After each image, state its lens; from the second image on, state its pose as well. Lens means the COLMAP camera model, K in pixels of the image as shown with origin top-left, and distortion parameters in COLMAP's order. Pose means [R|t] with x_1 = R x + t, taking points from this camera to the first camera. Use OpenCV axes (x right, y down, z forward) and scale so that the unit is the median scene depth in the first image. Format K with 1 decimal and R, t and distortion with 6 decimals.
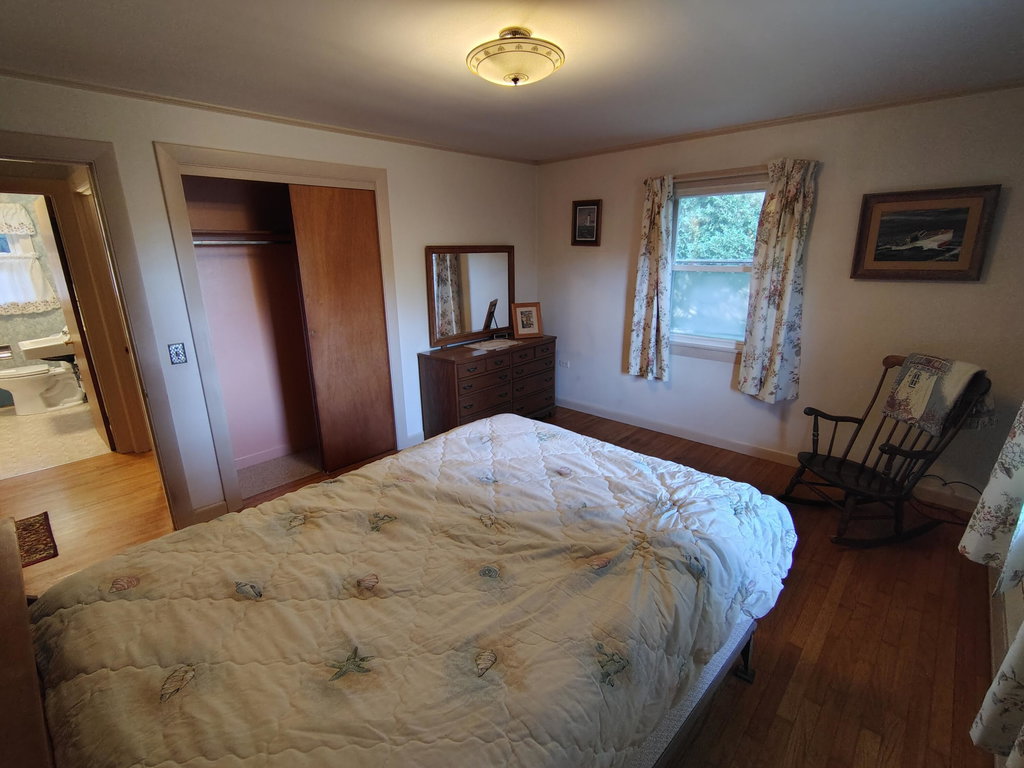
lens RADIAL K [[480.1, 0, 512.0], [0, 480.1, 384.0], [0, 0, 1]] dist [-0.001513, 0.000432]
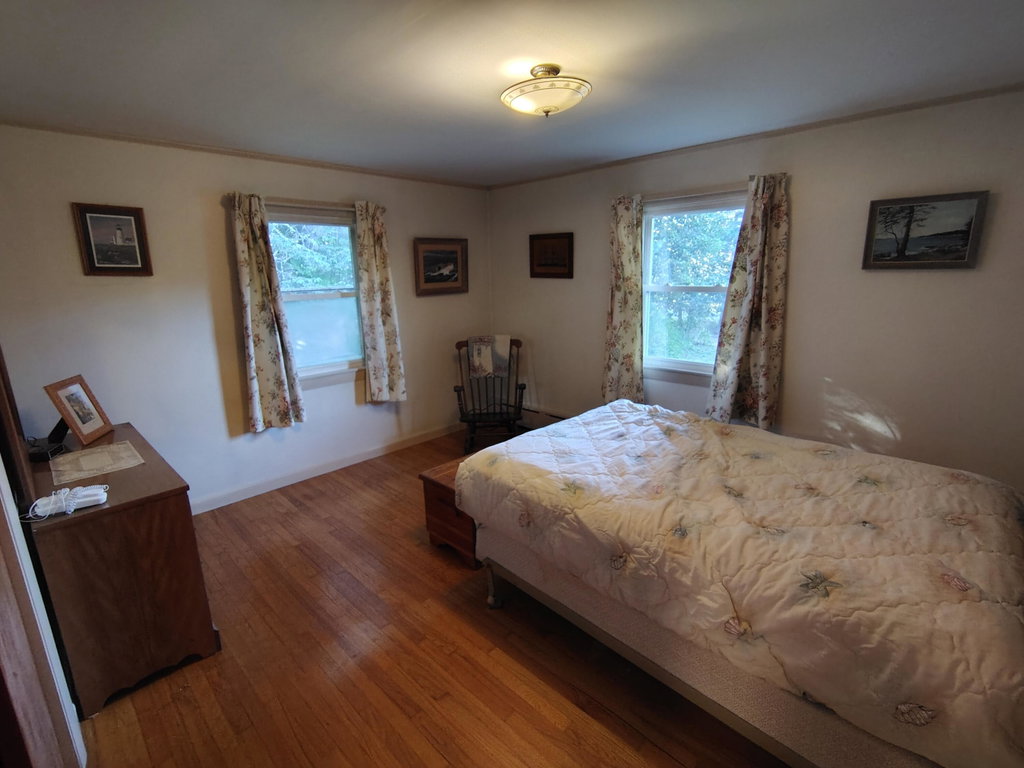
lens RADIAL K [[480.1, 0, 512.0], [0, 480.1, 384.0], [0, 0, 1]] dist [-0.001513, 0.000432]
pose [[0.023250, -0.217153, 0.975861, -0.762489], [0.294515, 0.934294, 0.200886, -0.195603], [-0.955364, 0.282735, 0.085678, 0.747747]]
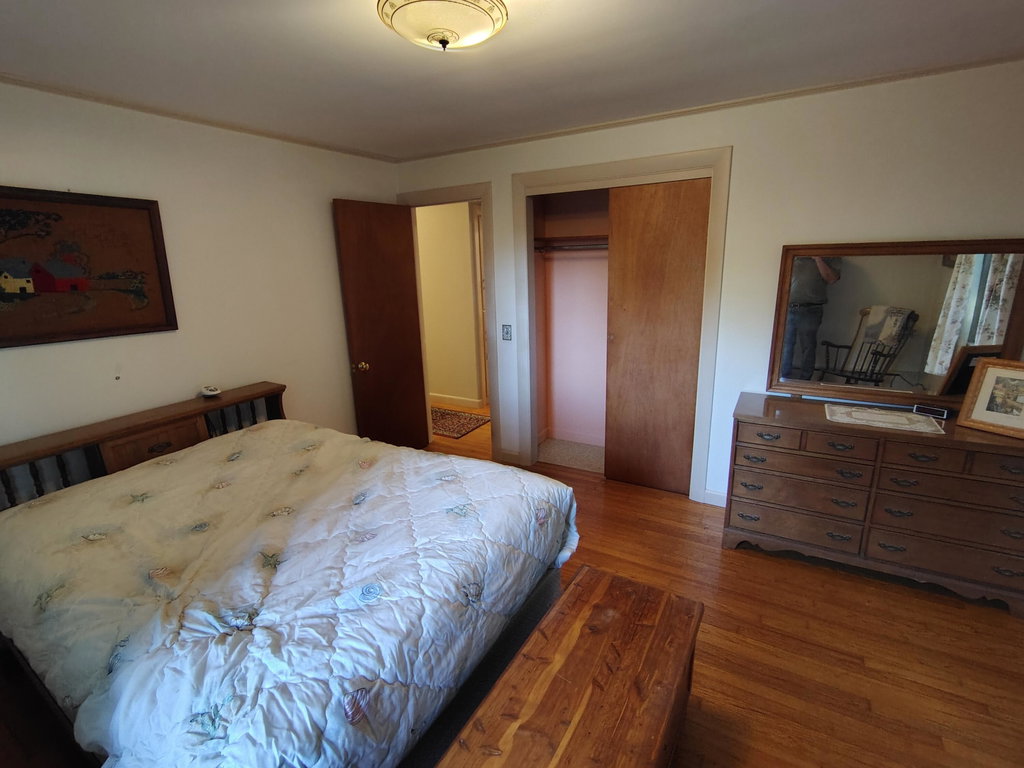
lens RADIAL K [[480.1, 0, 512.0], [0, 480.1, 384.0], [0, 0, 1]] dist [-0.001513, 0.000432]
pose [[0.220416, 0.260053, -0.940100, 0.572658], [-0.241831, 0.948282, 0.205617, -0.195890], [0.944952, 0.182024, 0.271906, 0.642504]]
